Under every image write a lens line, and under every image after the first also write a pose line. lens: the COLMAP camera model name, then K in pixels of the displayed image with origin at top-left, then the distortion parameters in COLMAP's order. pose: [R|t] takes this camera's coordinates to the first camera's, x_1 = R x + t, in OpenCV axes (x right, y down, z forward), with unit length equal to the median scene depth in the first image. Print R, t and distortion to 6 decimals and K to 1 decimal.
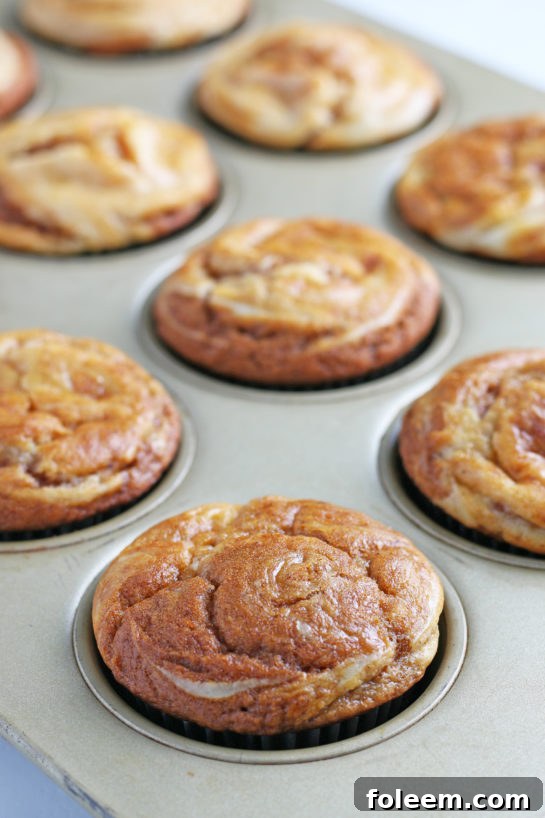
lens RADIAL K [[2430.1, 0, 272.5], [0, 2430.1, 409.0], [0, 0, 1]] dist [-0.050717, -2.197954]
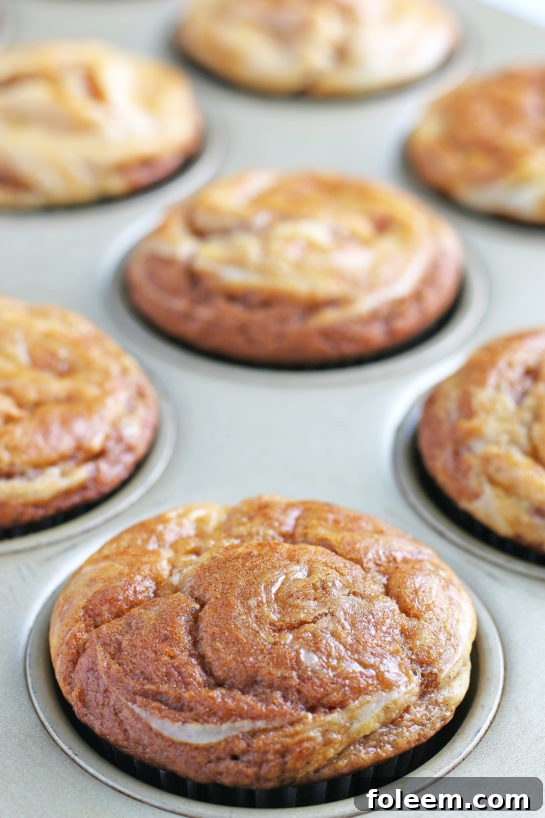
lens RADIAL K [[2430.1, 0, 272.5], [0, 2430.1, 409.0], [0, 0, 1]] dist [-0.050717, -2.197954]
pose [[0.999721, 0.015228, 0.018040, -0.014432], [-0.015266, 0.999882, 0.001975, 0.004681], [-0.018008, -0.002250, 0.999835, 0.173032]]
